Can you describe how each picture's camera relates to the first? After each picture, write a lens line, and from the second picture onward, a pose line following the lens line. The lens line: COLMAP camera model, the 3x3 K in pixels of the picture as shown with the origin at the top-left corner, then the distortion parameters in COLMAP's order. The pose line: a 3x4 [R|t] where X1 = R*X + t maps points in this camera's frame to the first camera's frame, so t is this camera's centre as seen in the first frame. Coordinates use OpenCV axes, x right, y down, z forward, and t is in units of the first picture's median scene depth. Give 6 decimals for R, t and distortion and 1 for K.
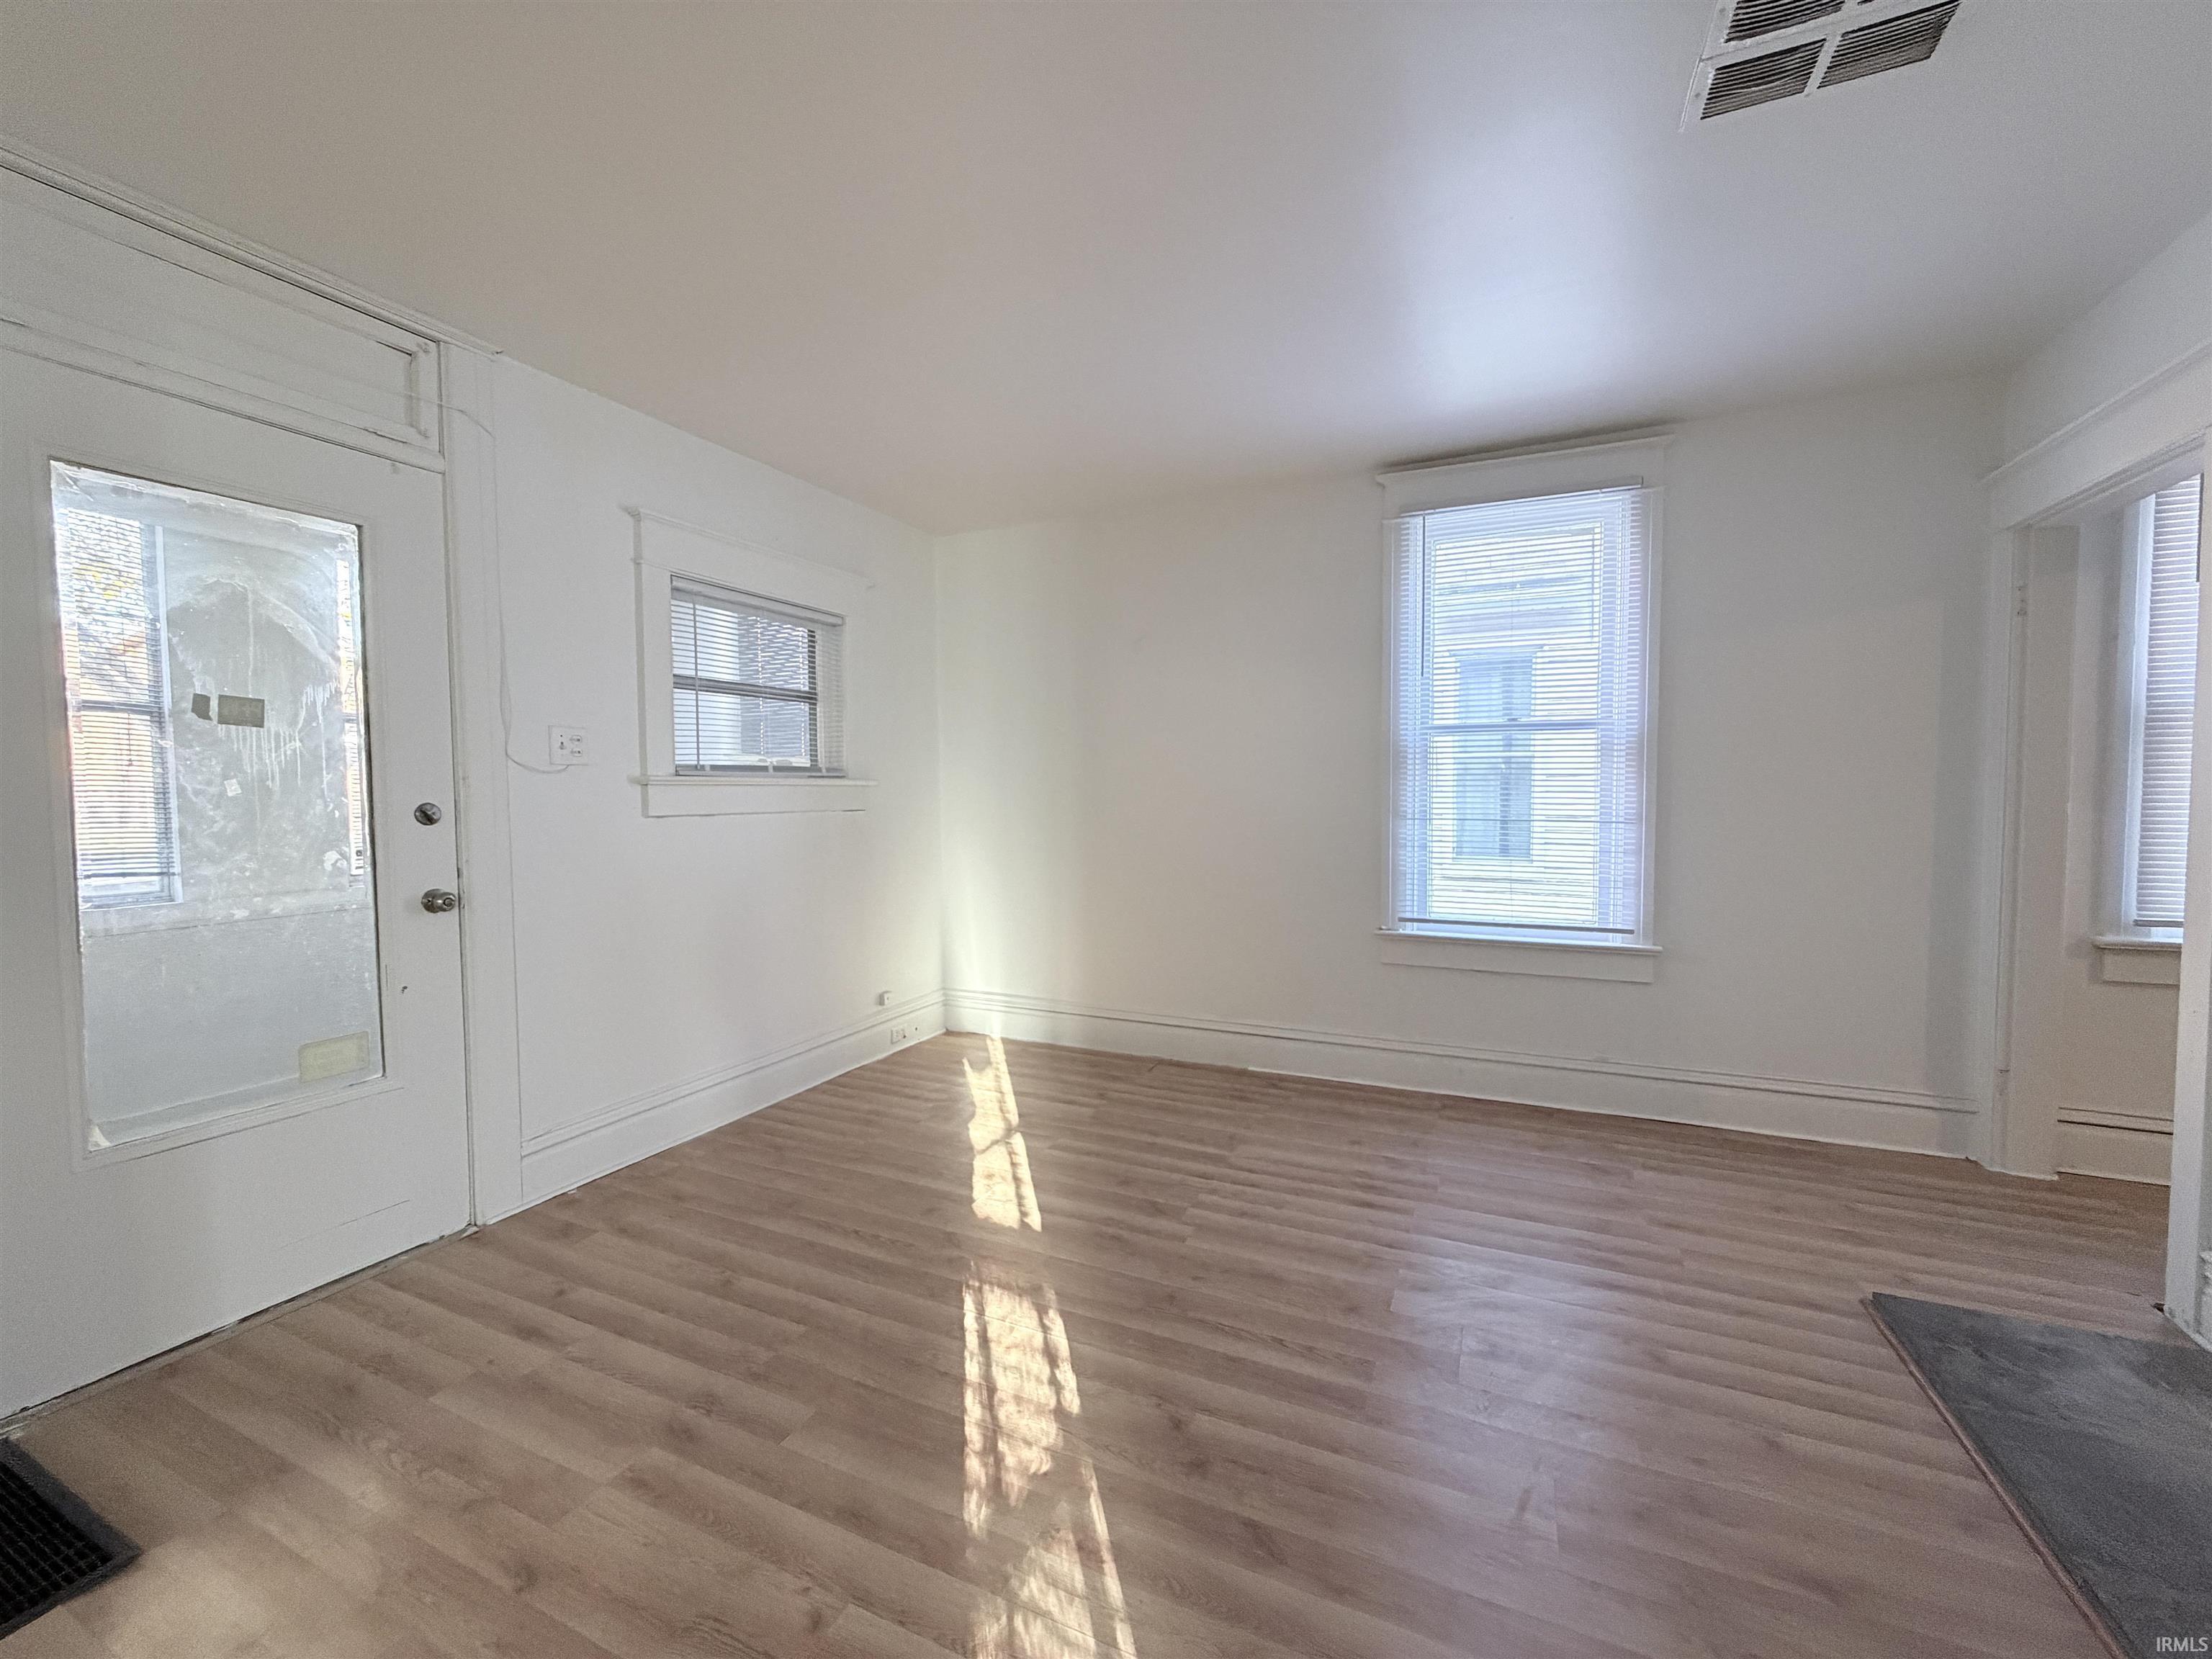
lens RADIAL K [[885.0, 0, 1112.7], [0, 885.0, 826.0], [0, 0, 1]] dist [-0.000296, -0.000087]
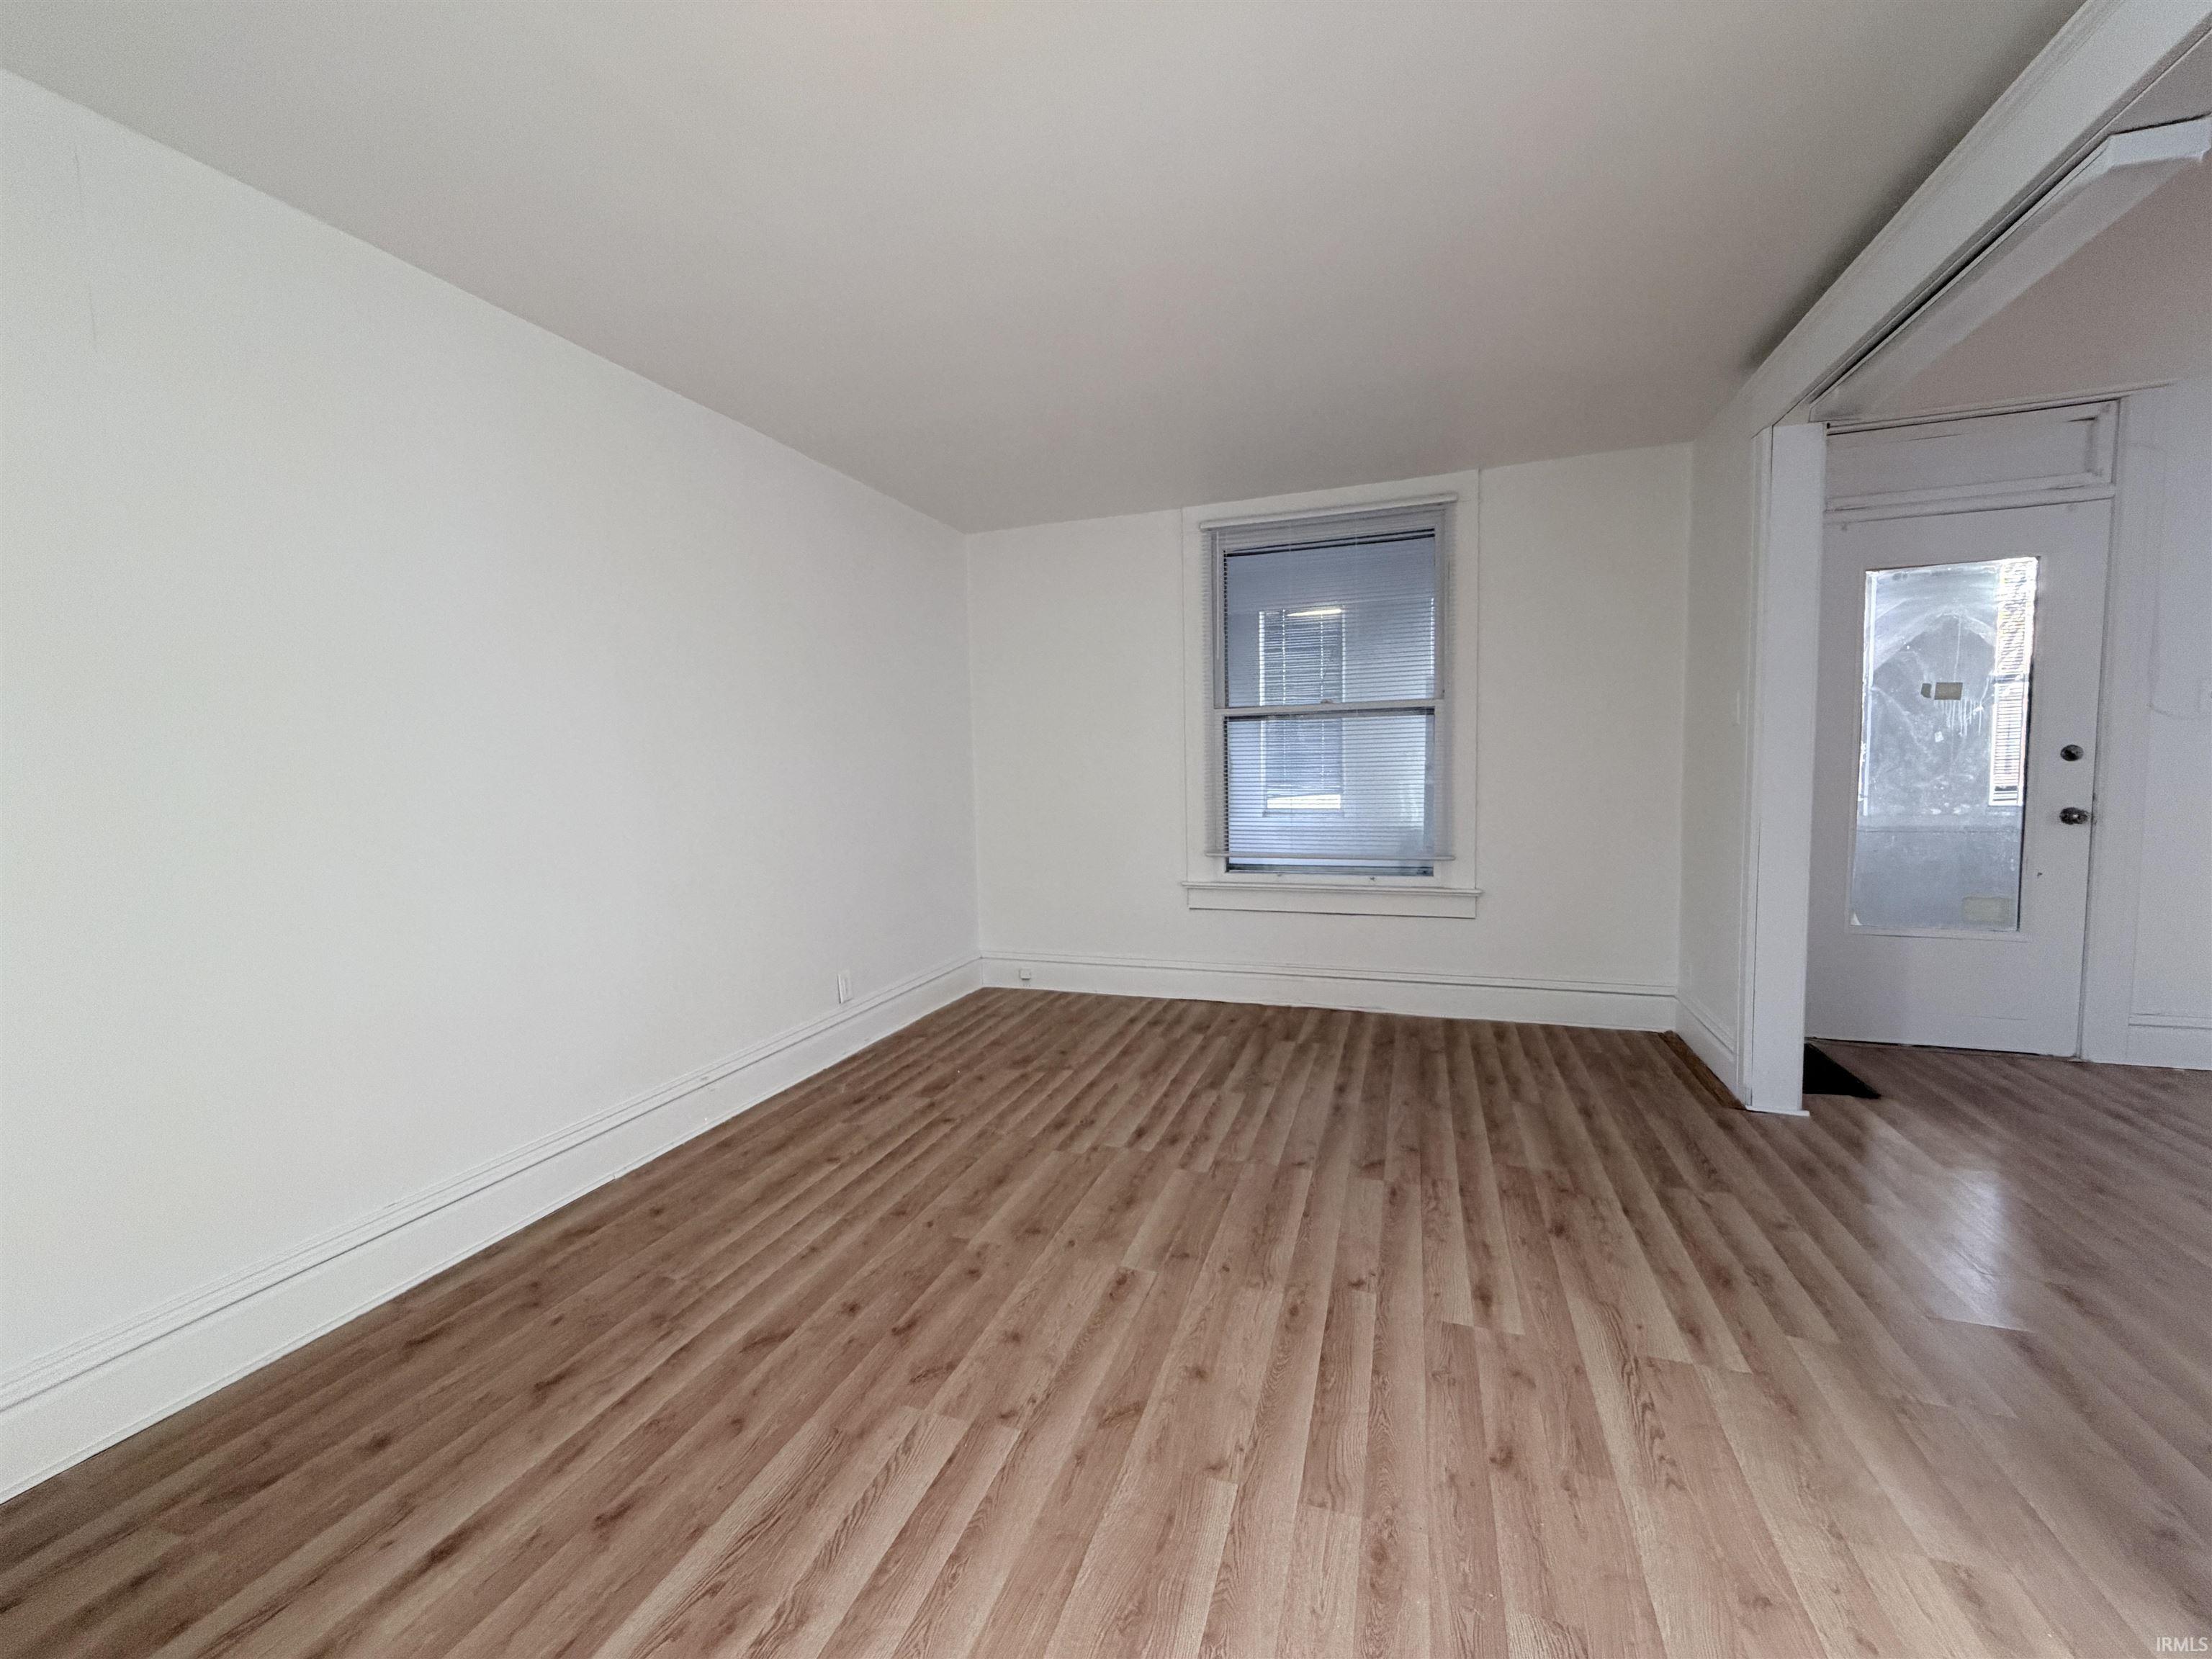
lens RADIAL K [[885.0, 0, 1099.1], [0, 885.0, 830.4], [0, 0, 1]] dist [-0.000296, -0.000087]
pose [[0.086913, 0.084124, -0.992658, 0.540384], [-0.016647, 0.996412, 0.082985, 0.020142], [0.996077, 0.009312, 0.088001, -0.720106]]
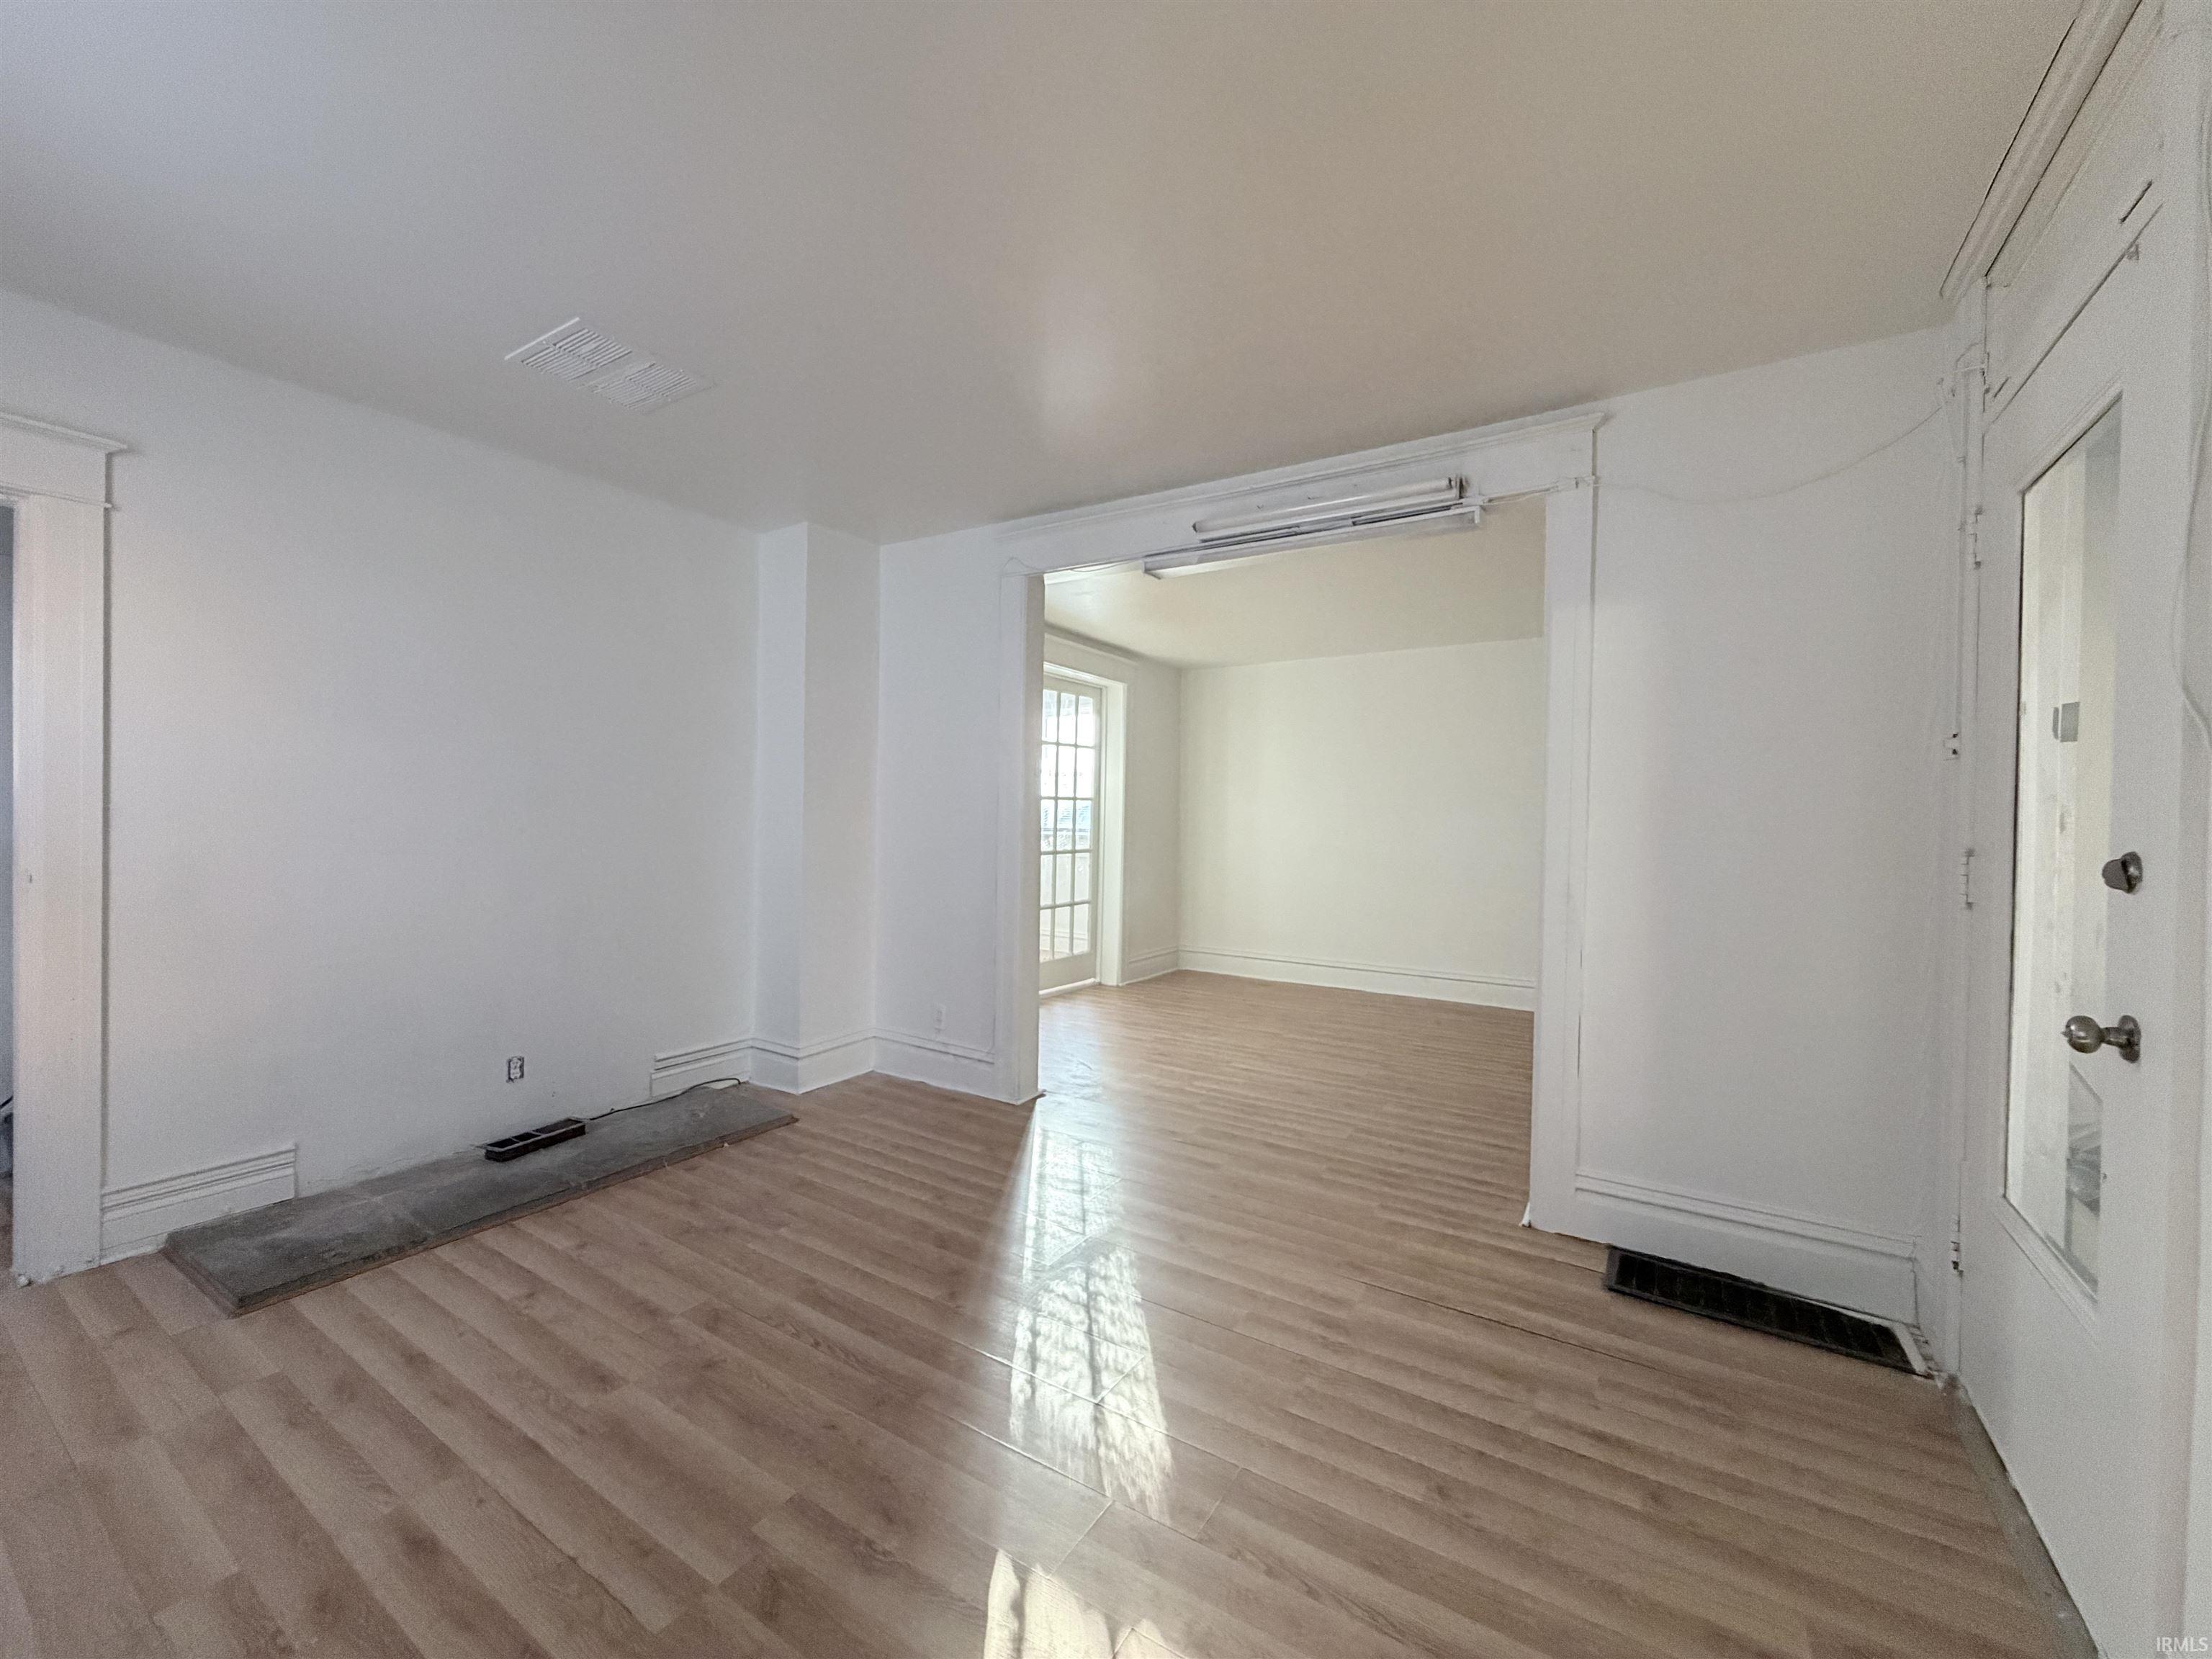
lens RADIAL K [[885.0, 0, 1104.6], [0, 885.0, 829.2], [0, 0, 1]] dist [-0.000296, -0.000087]
pose [[-0.989702, -0.009570, 0.142822, -0.272558], [-0.002750, 0.998850, 0.047873, -0.070285], [-0.143115, 0.046987, -0.988590, 1.820695]]
